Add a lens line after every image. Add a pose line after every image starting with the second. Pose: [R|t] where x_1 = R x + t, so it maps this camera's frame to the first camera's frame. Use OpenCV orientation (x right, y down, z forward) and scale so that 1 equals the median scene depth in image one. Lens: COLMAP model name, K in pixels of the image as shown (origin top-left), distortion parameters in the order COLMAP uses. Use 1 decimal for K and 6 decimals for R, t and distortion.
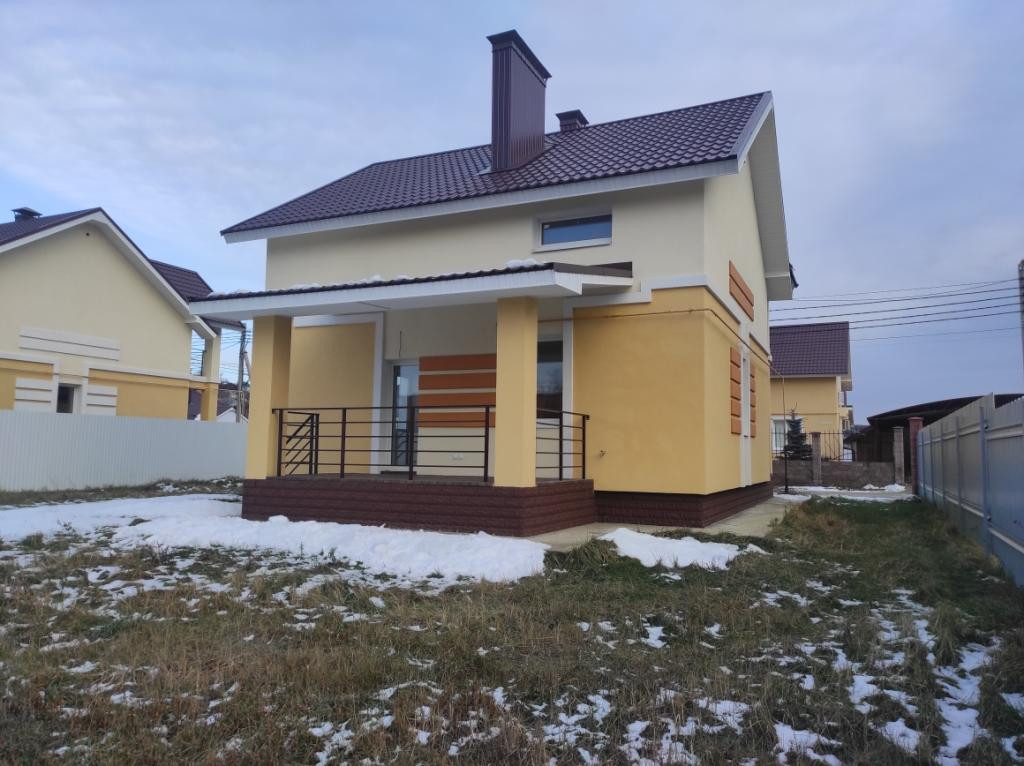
lens RADIAL K [[747.0, 0, 502.6], [0, 747.0, 380.7], [0, 0, 1]] dist [0.058492, -0.041648]
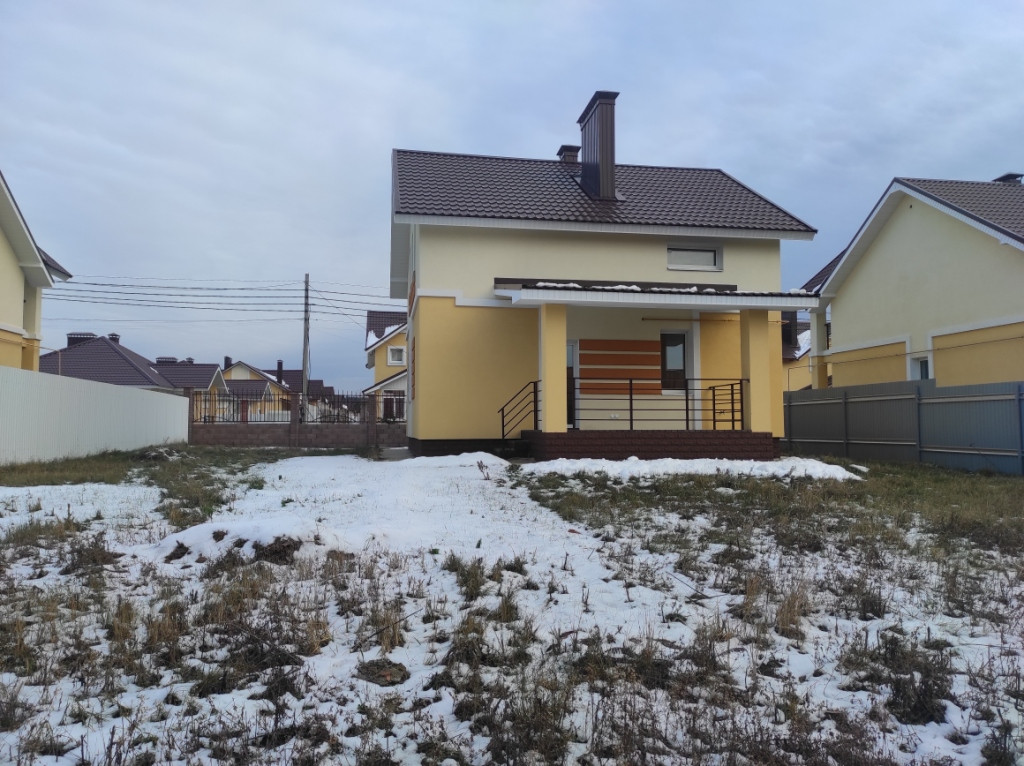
lens RADIAL K [[747.0, 0, 509.7], [0, 747.0, 384.2], [0, 0, 1]] dist [0.058492, -0.041648]
pose [[0.821518, 0.014515, 0.569997, -1.183481], [-0.042268, 0.998476, 0.035493, 0.006595], [-0.568613, -0.053251, 0.820880, -0.002424]]
